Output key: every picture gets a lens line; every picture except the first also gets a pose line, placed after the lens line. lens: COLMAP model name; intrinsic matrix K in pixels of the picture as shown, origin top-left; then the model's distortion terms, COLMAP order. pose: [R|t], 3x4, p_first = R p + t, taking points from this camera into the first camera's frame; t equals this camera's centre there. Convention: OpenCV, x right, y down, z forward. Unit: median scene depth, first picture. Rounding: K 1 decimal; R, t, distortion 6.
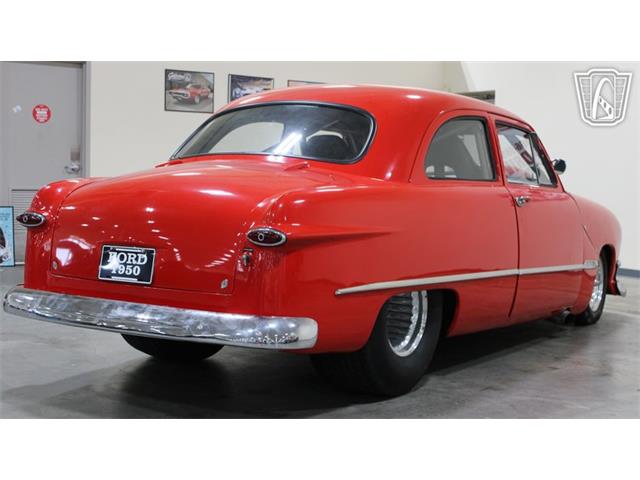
lens RADIAL K [[933.5, 0, 320.0], [0, 933.5, 240.0], [0, 0, 1]] dist [-0.129687, 0.073807]
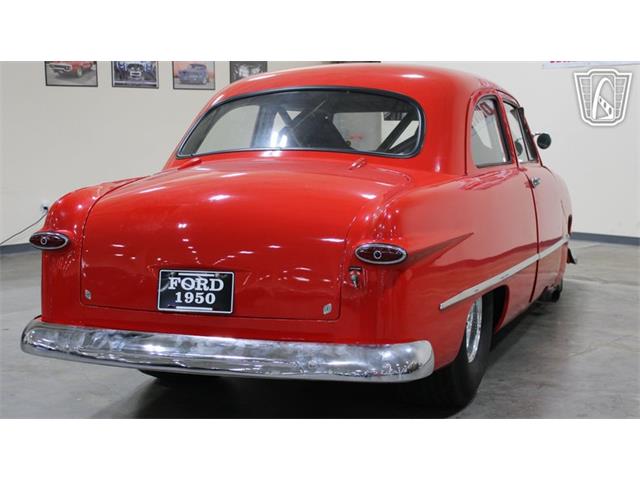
lens RADIAL K [[933.5, 0, 320.0], [0, 933.5, 240.0], [0, 0, 1]] dist [-0.129687, 0.073807]
pose [[0.979296, -0.060929, 0.193046, -0.256073], [0.051933, 0.997331, 0.051329, -0.058225], [-0.195659, -0.040241, 0.979846, 0.140869]]
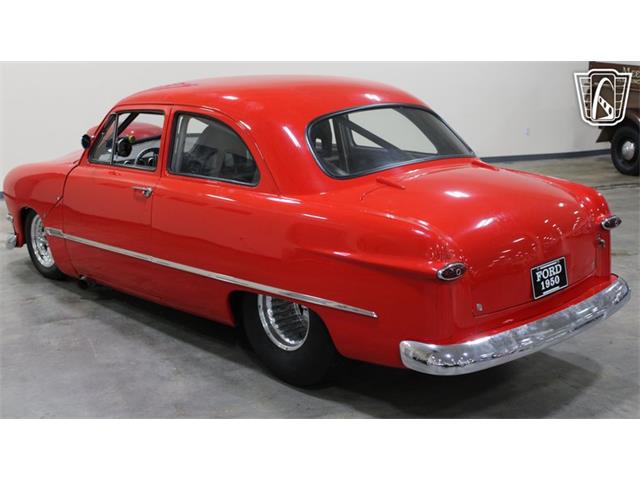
lens RADIAL K [[933.5, 0, 320.0], [0, 933.5, 240.0], [0, 0, 1]] dist [-0.129687, 0.073807]
pose [[0.232977, -0.244887, 0.941144, -1.324273], [0.089848, 0.969056, 0.229908, -0.303655], [-0.968323, 0.030997, 0.247771, 0.980810]]
